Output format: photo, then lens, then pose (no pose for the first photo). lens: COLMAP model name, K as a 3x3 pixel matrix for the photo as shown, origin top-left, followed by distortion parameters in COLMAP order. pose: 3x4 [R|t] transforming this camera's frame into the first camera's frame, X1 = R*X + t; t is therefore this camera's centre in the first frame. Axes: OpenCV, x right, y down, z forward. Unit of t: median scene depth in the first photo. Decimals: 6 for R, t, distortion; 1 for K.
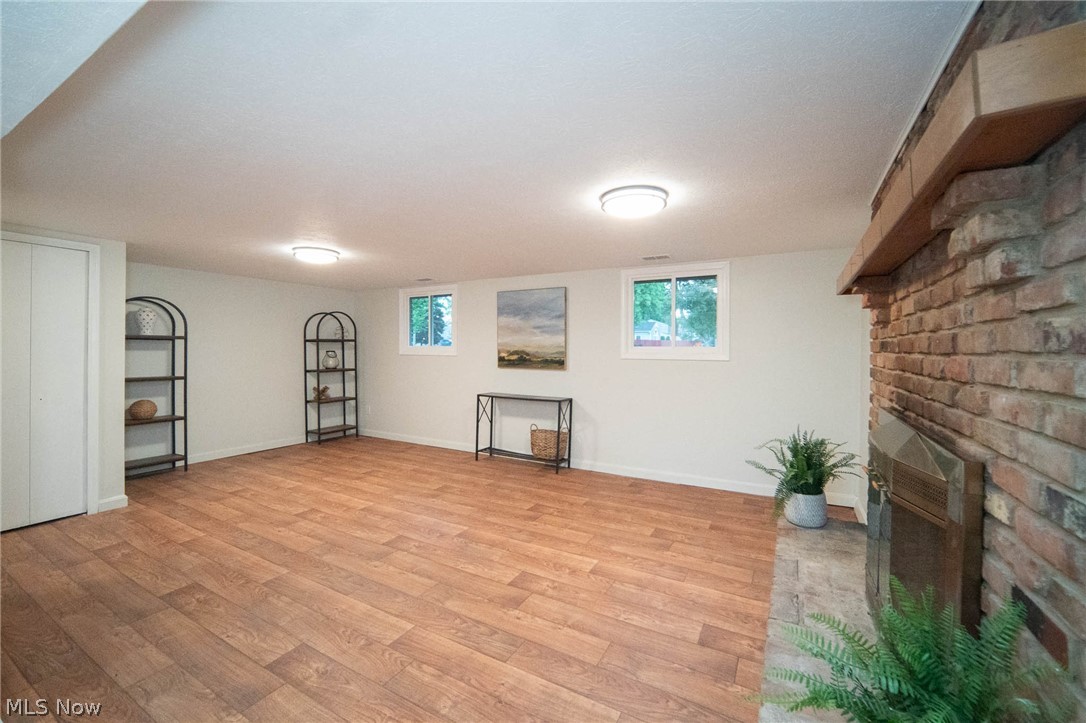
lens RADIAL K [[438.4, 0, 543.5], [0, 438.4, 349.8], [0, 0, 1]] dist [-0.000315, -0.000100]
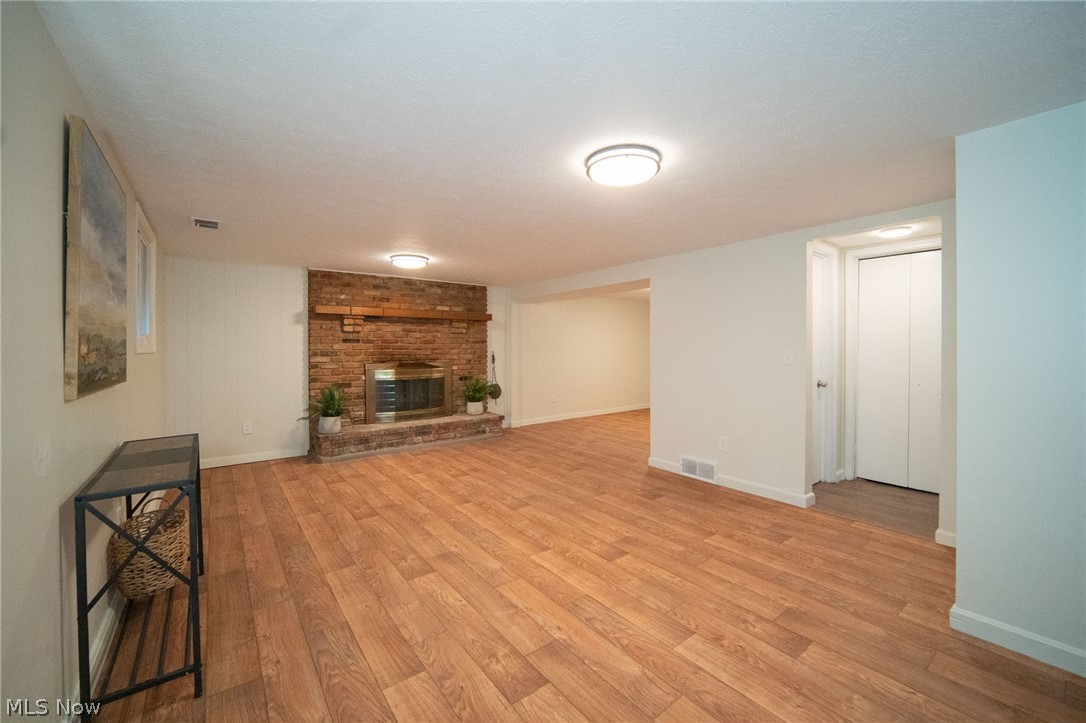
lens RADIAL K [[438.4, 0, 543.5], [0, 438.4, 349.8], [0, 0, 1]] dist [-0.000315, -0.000100]
pose [[-0.921745, -0.003780, 0.387778, -0.725852], [-0.001823, 0.999984, 0.005414, 0.016158], [-0.387792, 0.004284, -0.921737, 1.756657]]
